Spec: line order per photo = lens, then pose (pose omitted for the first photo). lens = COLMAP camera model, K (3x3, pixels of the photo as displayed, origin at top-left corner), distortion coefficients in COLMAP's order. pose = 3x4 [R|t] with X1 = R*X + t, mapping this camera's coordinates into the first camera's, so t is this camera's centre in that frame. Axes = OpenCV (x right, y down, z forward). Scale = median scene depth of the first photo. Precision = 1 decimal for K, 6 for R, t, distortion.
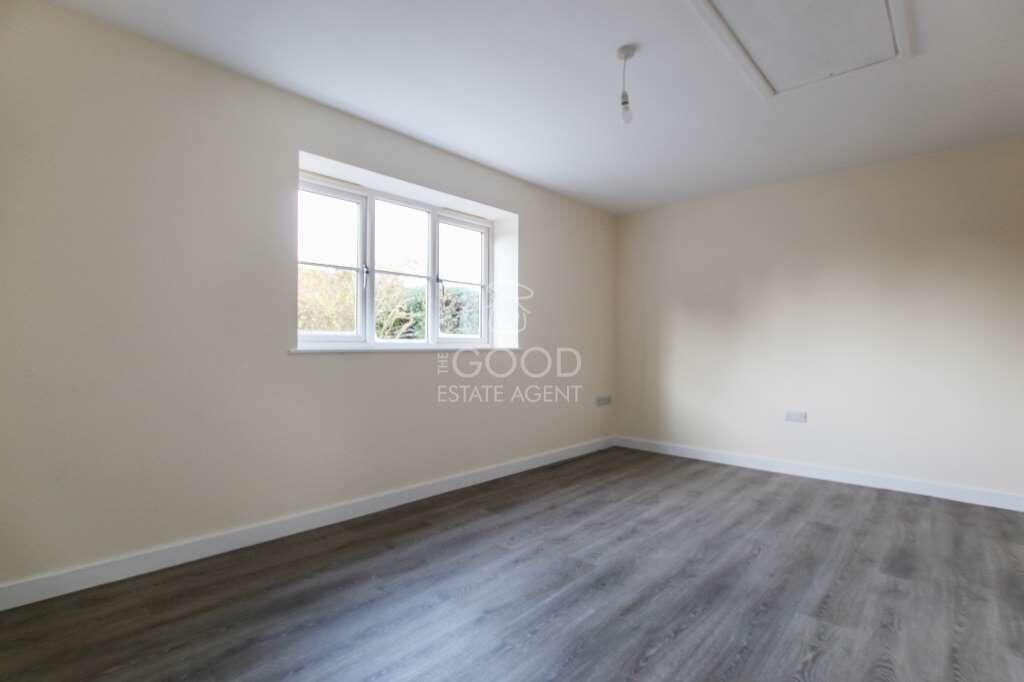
lens RADIAL K [[486.4, 0, 504.9], [0, 486.4, 338.5], [0, 0, 1]] dist [-0.027765, -0.000163]
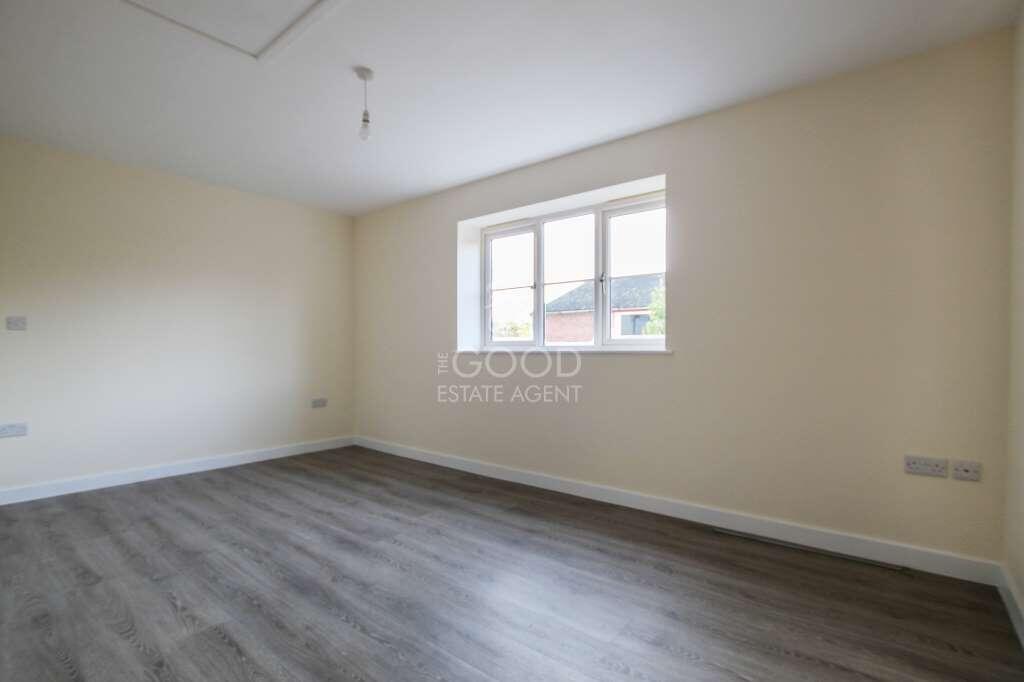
lens RADIAL K [[486.4, 0, 504.1], [0, 486.4, 351.6], [0, 0, 1]] dist [-0.027765, -0.000163]
pose [[0.062255, 0.001032, -0.998060, 1.179516], [0.016010, 0.999870, 0.002032, 0.023641], [0.997932, -0.016105, 0.062231, 1.091537]]
